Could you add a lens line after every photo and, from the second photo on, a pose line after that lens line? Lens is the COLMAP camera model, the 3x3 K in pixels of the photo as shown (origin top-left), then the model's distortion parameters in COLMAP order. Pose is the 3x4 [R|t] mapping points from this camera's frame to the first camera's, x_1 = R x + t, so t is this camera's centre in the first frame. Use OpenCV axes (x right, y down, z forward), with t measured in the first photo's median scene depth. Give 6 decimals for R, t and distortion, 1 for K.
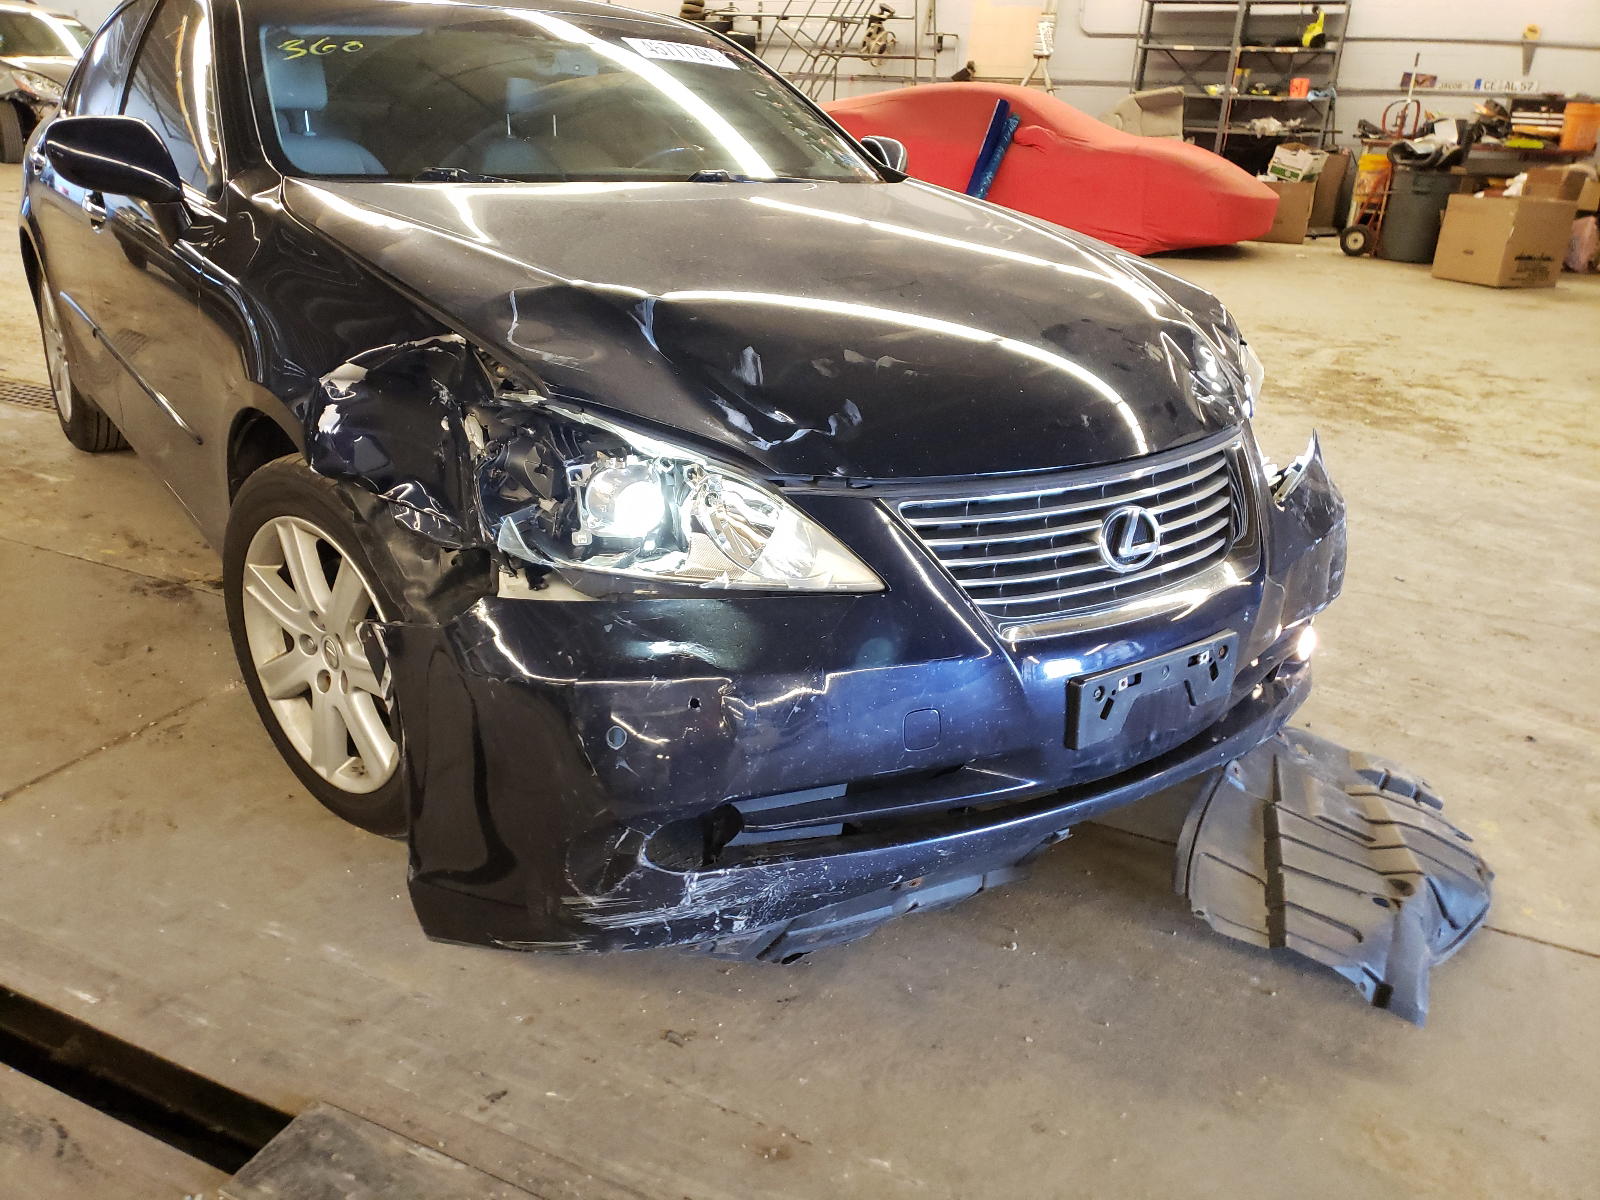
lens RADIAL K [[1253.9, 0, 803.4], [0, 1253.9, 601.1], [0, 0, 1]] dist [0.030598, -0.016251]
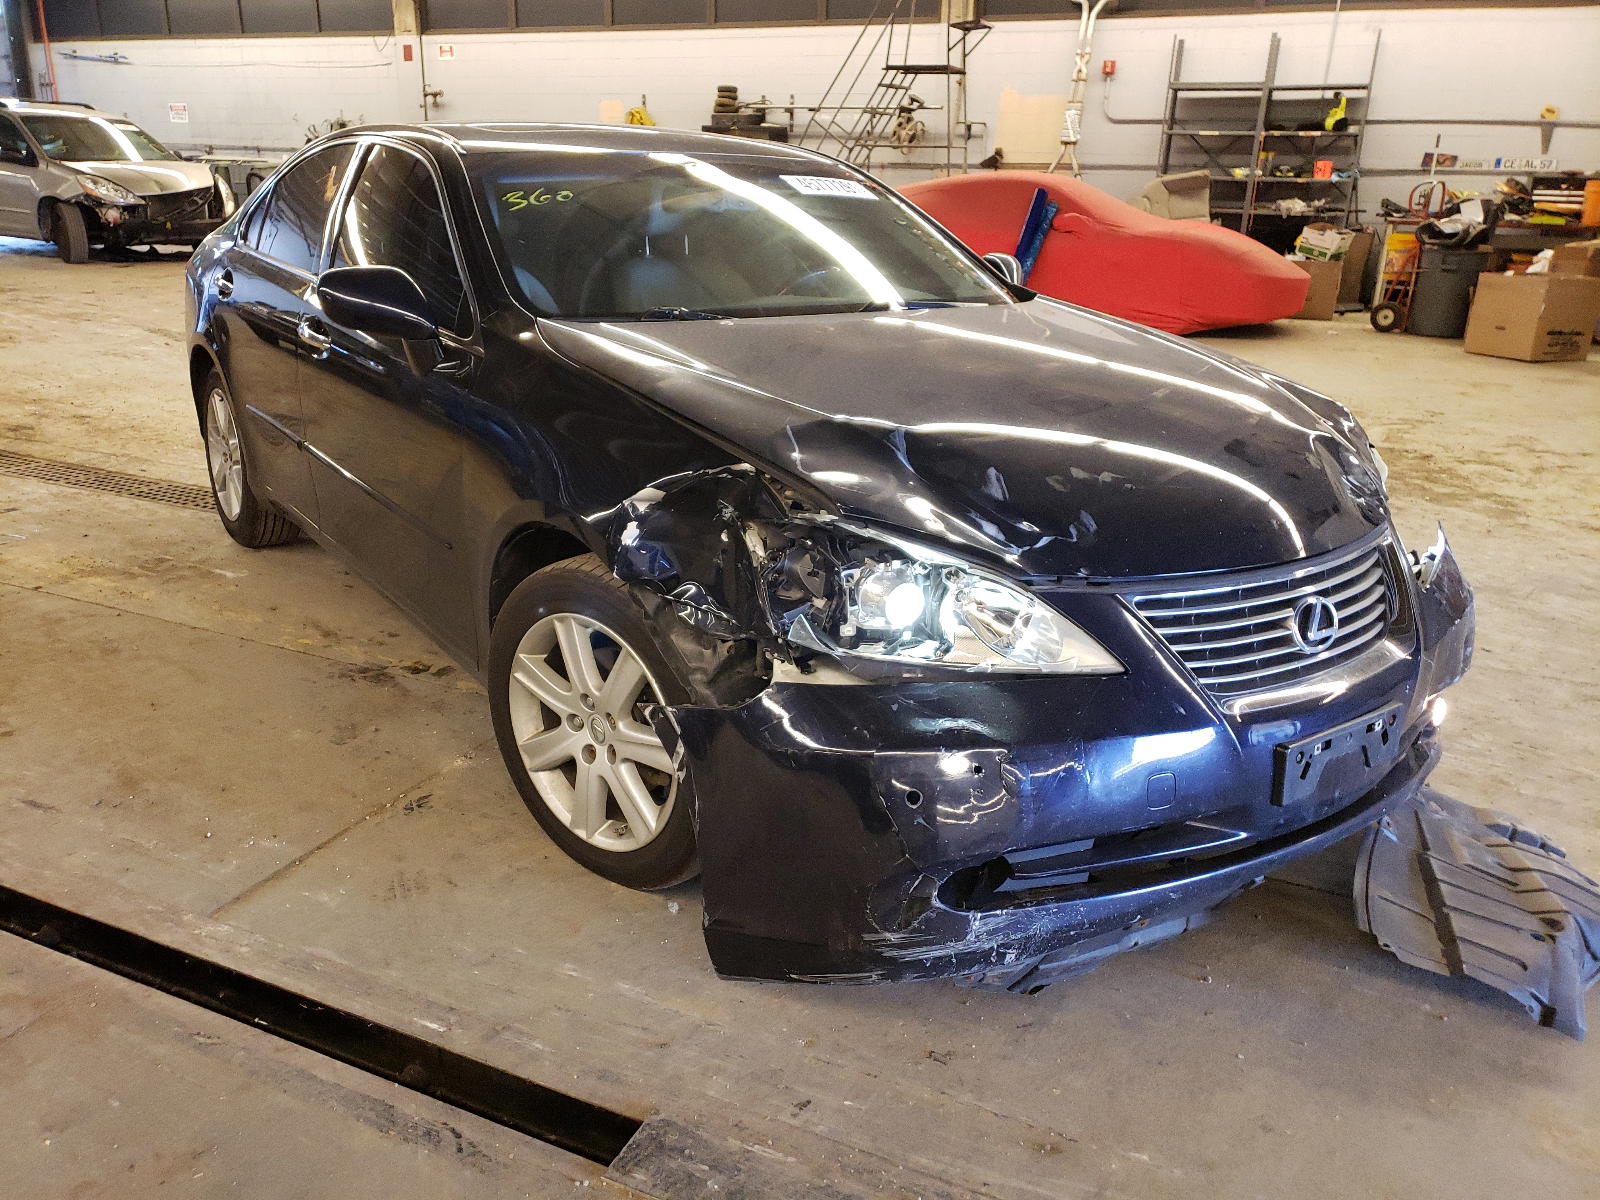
lens RADIAL K [[1254.3, 0, 796.1], [0, 1254.3, 638.5], [0, 0, 1]] dist [0.014756, 0.005623]
pose [[0.999811, -0.013885, -0.013641, -0.192329], [0.013514, 0.999545, -0.026953, -0.010803], [0.014009, 0.026764, 0.999544, -0.161148]]
